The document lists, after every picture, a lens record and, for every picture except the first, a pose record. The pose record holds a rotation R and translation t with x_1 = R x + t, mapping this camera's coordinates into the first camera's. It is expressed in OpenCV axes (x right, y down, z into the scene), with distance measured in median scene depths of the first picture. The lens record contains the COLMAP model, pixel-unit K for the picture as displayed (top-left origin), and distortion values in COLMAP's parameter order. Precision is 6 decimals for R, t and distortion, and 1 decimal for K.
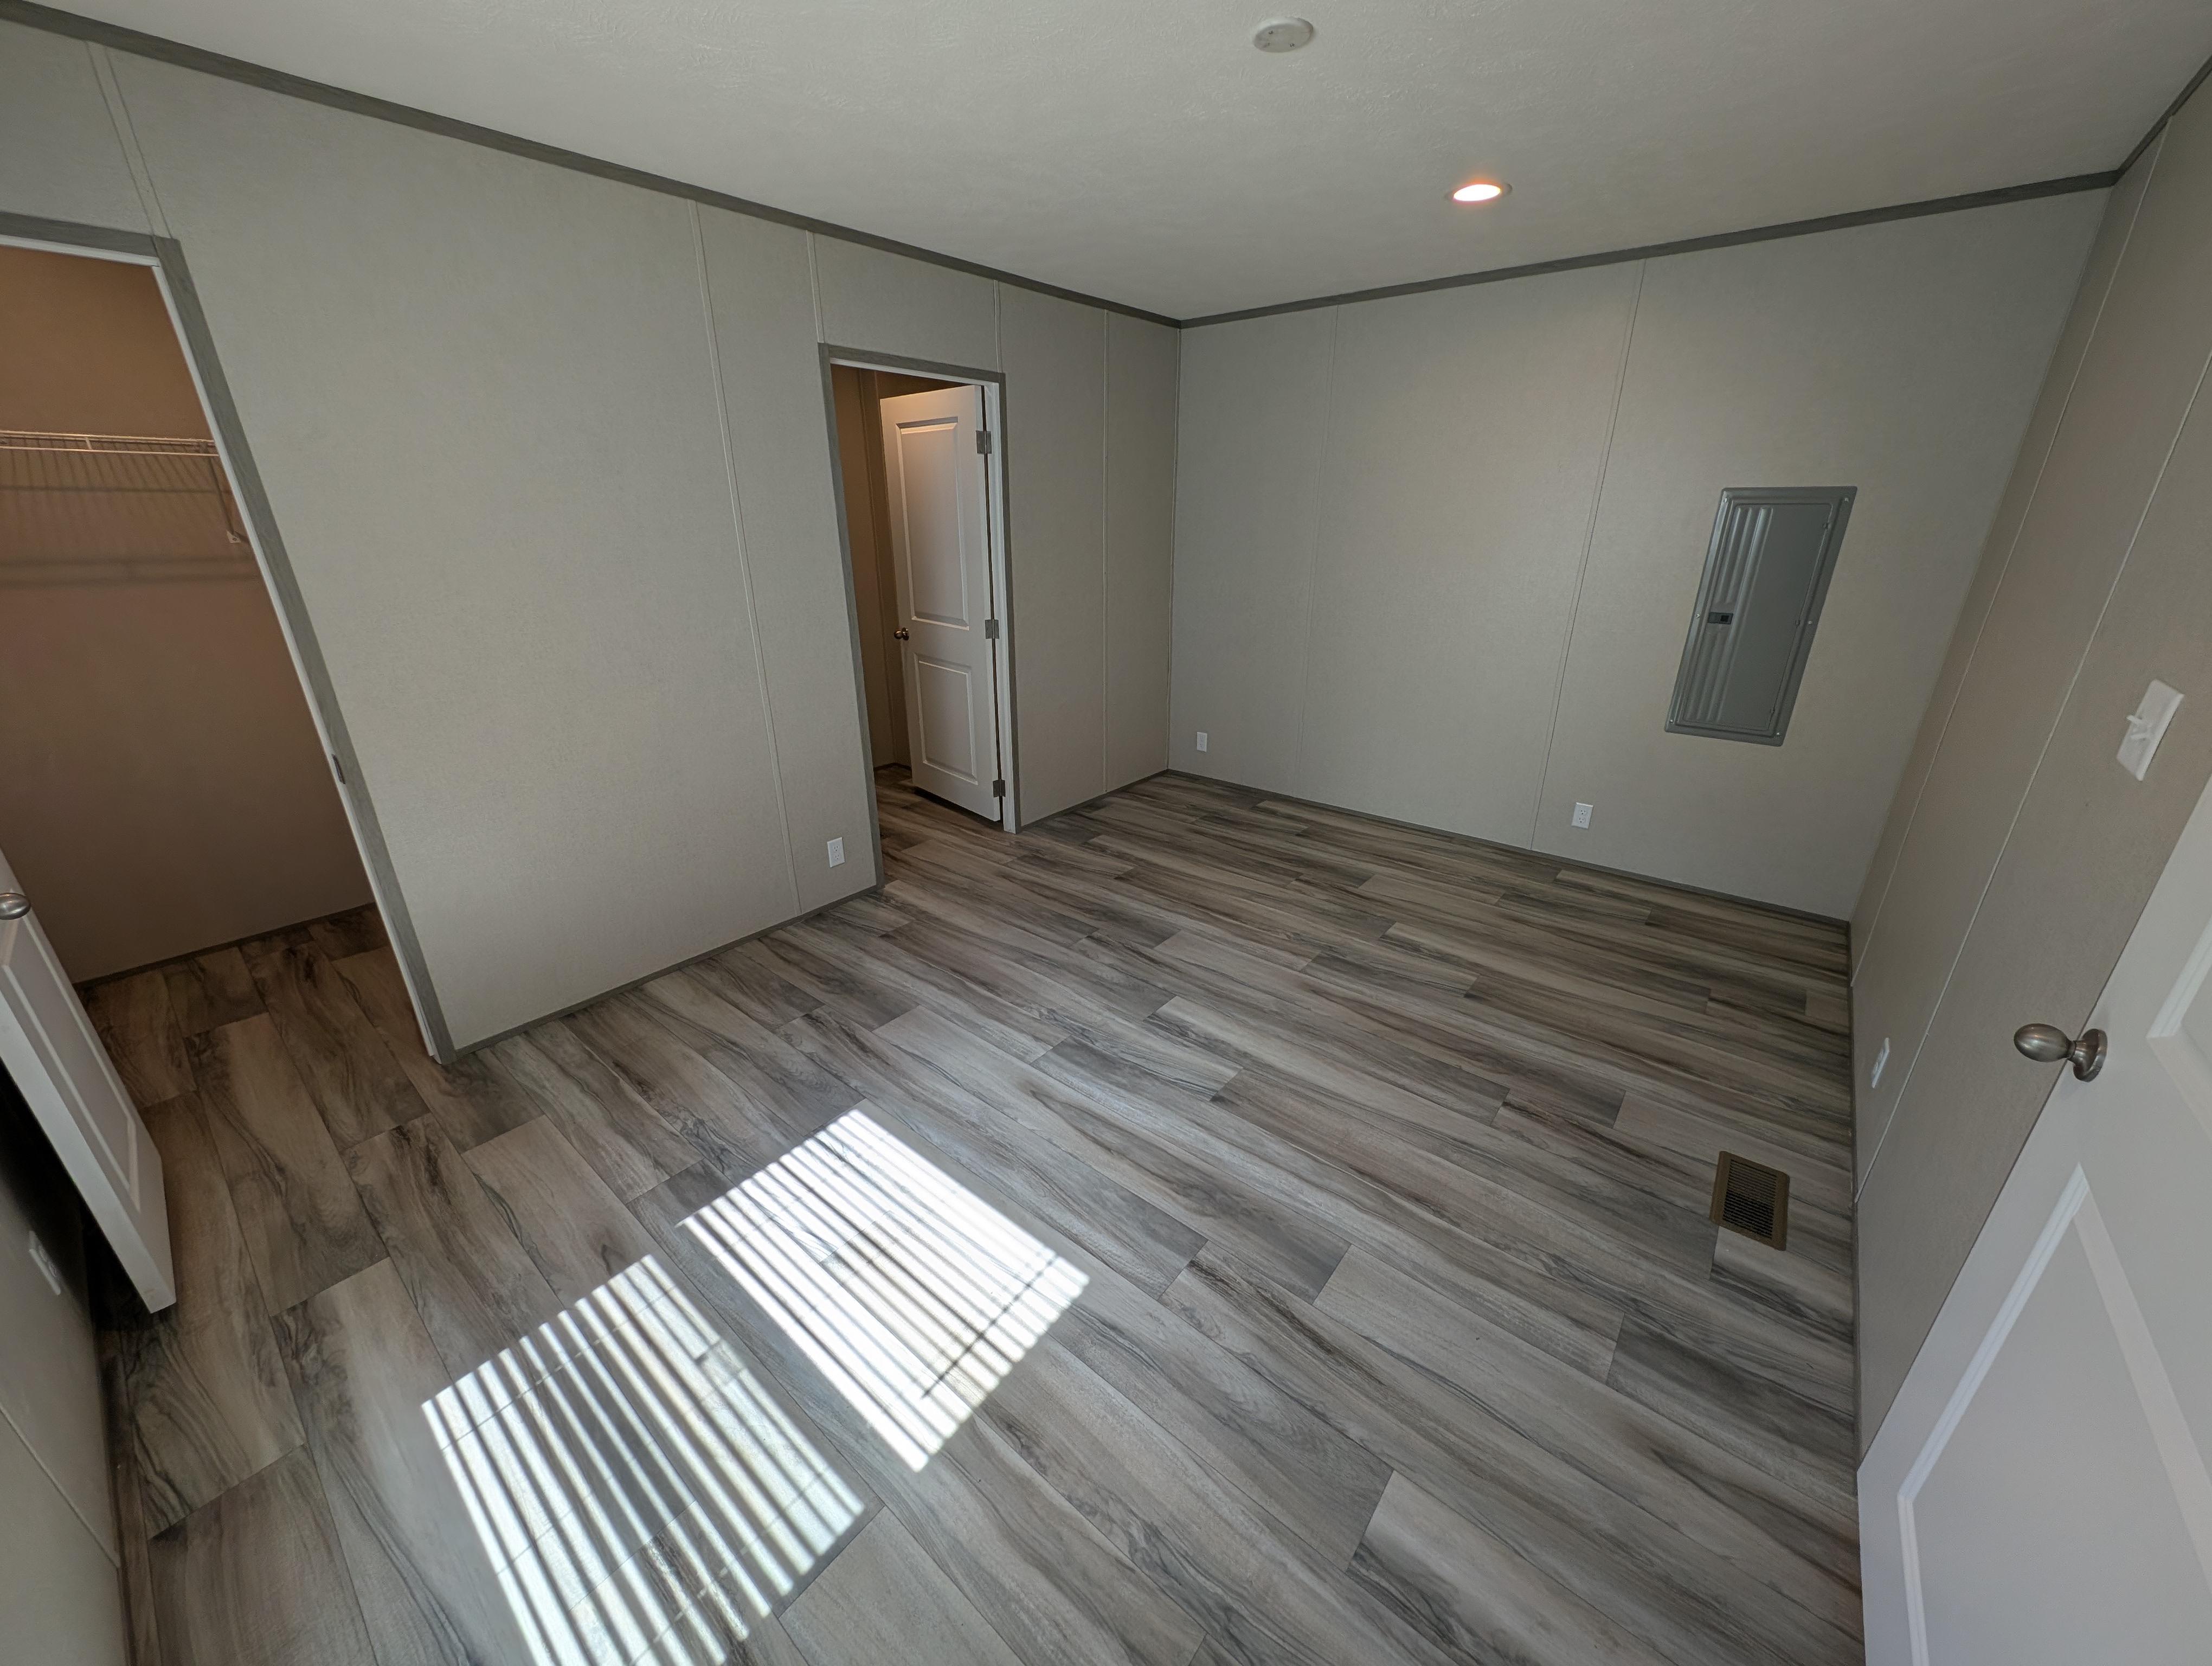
lens RADIAL K [[834.3, 0, 1110.0], [0, 834.3, 823.7], [0, 0, 1]] dist [0.007243, -0.004246]
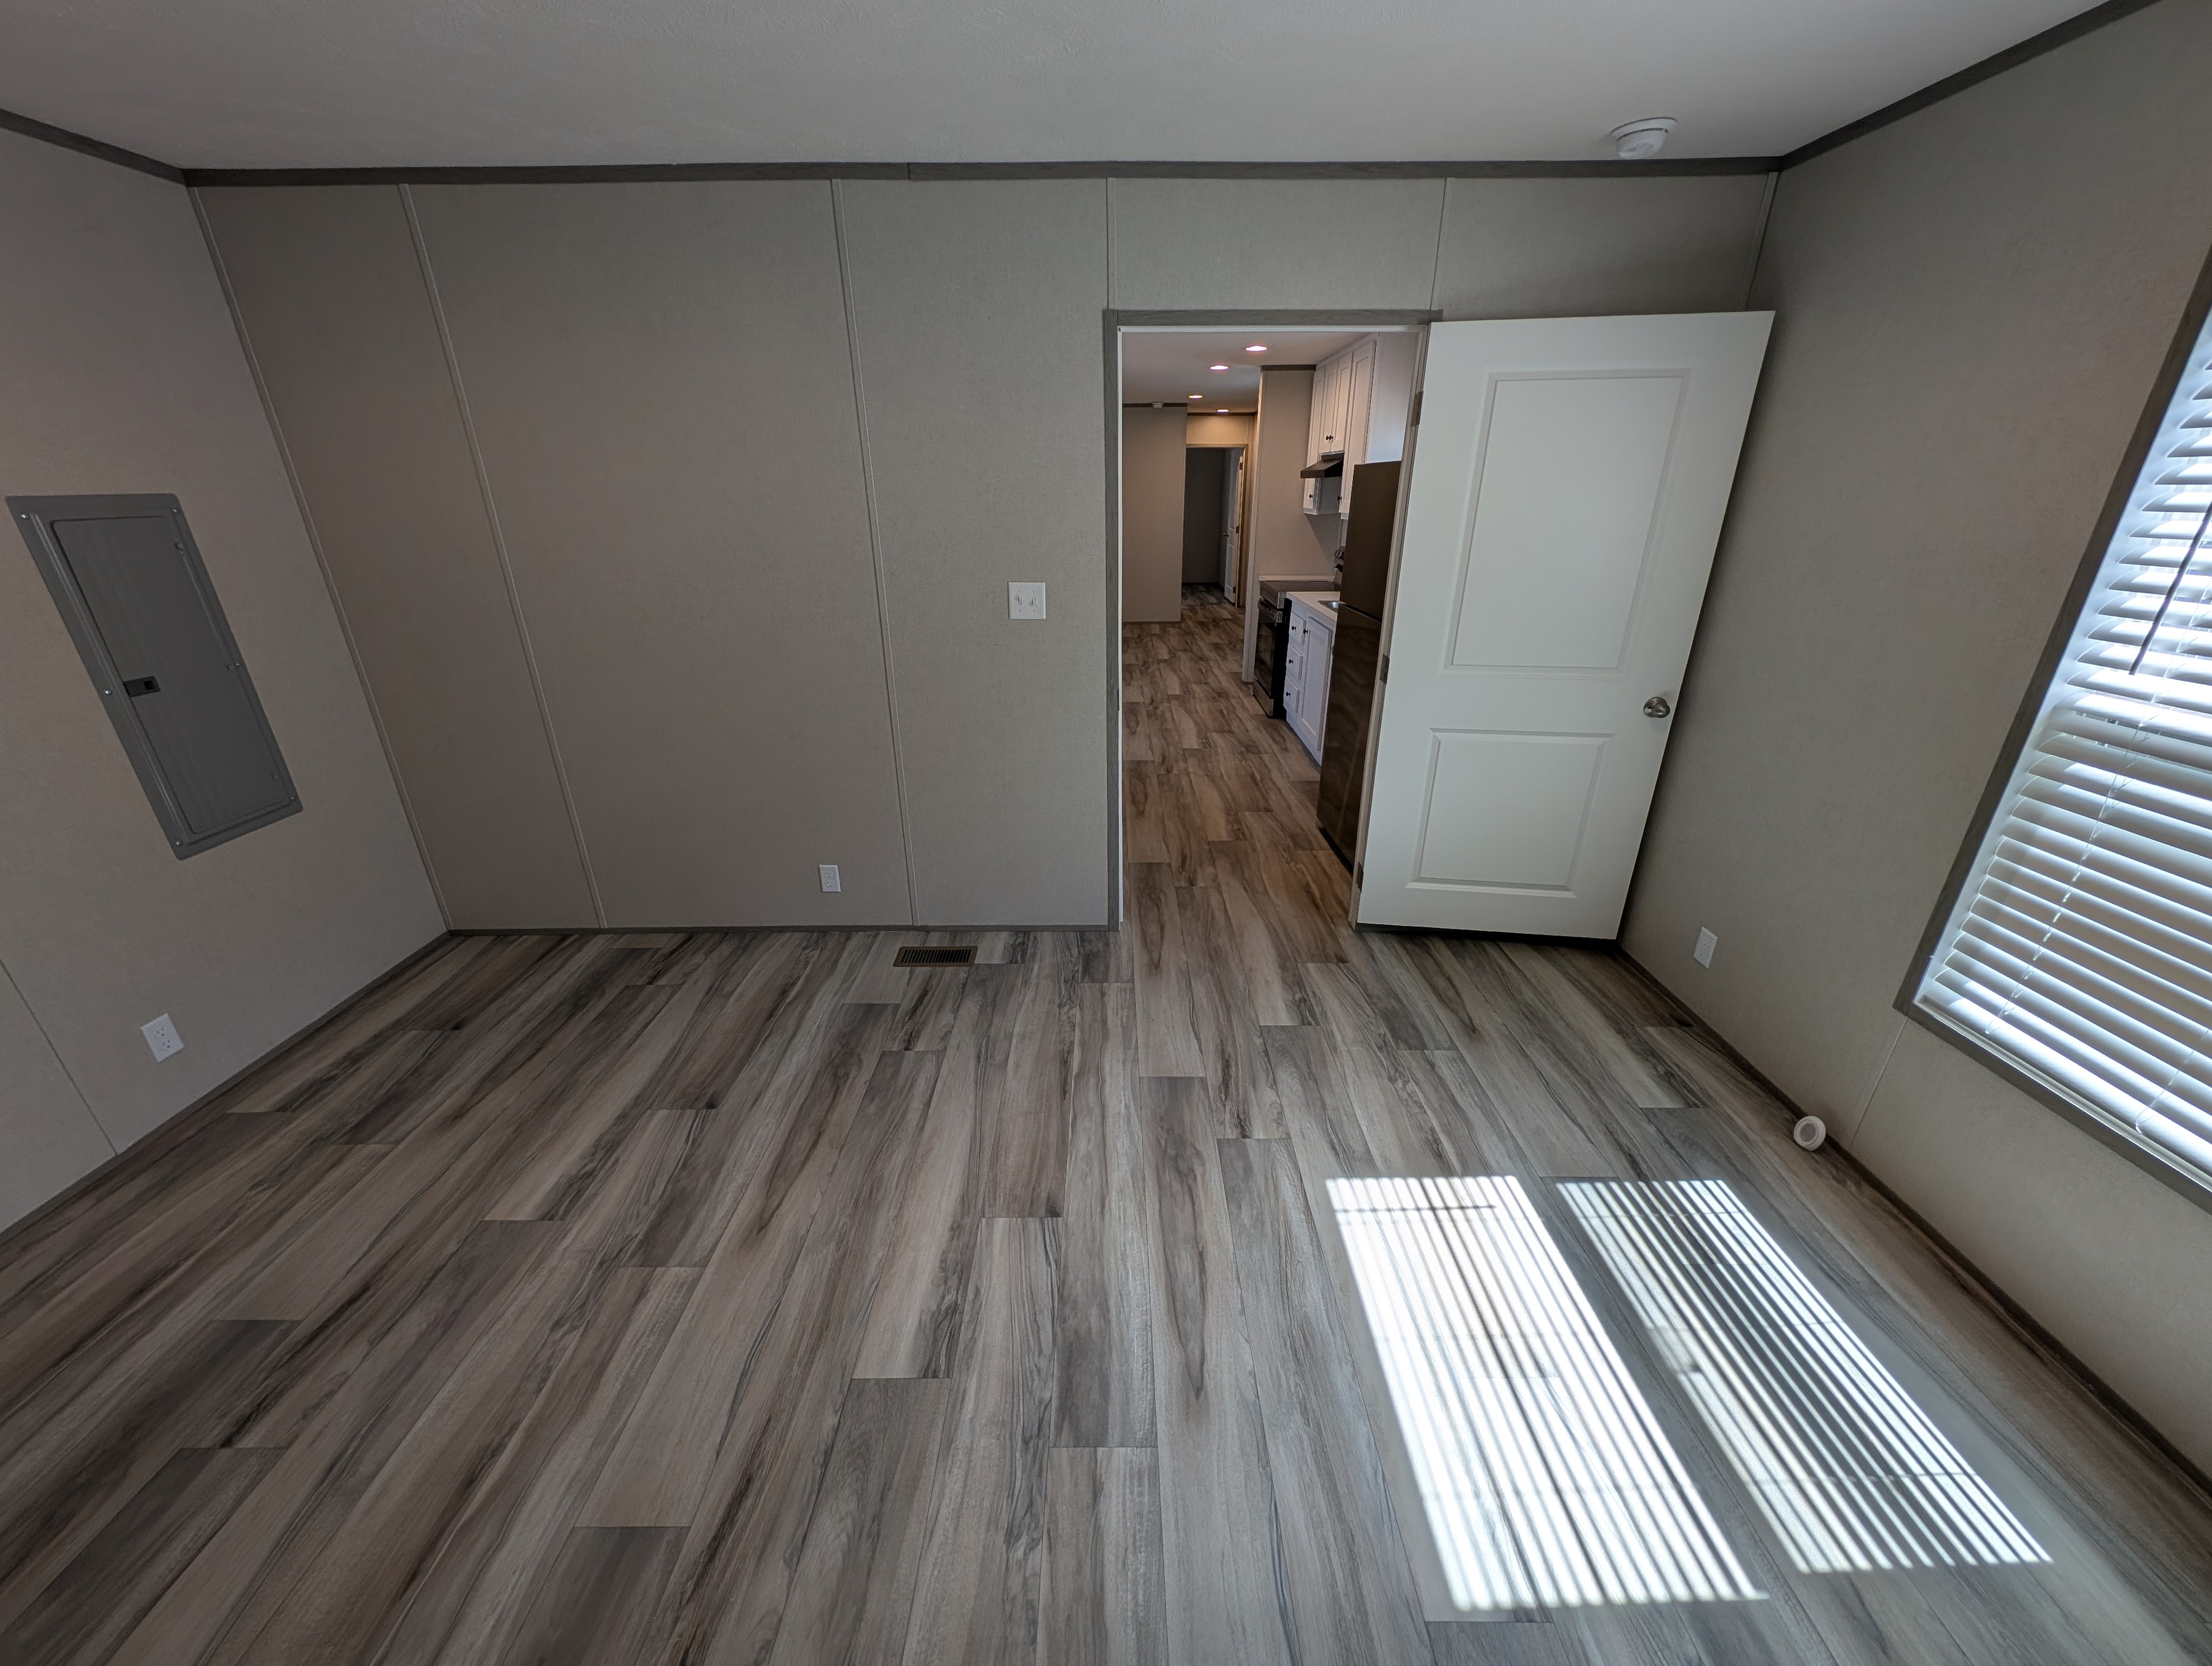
lens RADIAL K [[834.3, 0, 1105.8], [0, 834.3, 819.6], [0, 0, 1]] dist [0.007243, -0.004246]
pose [[-0.629794, -0.279559, 0.724711, -0.436928], [0.285189, 0.784610, 0.550503, -0.466355], [-0.722514, 0.553383, -0.414416, 1.162474]]
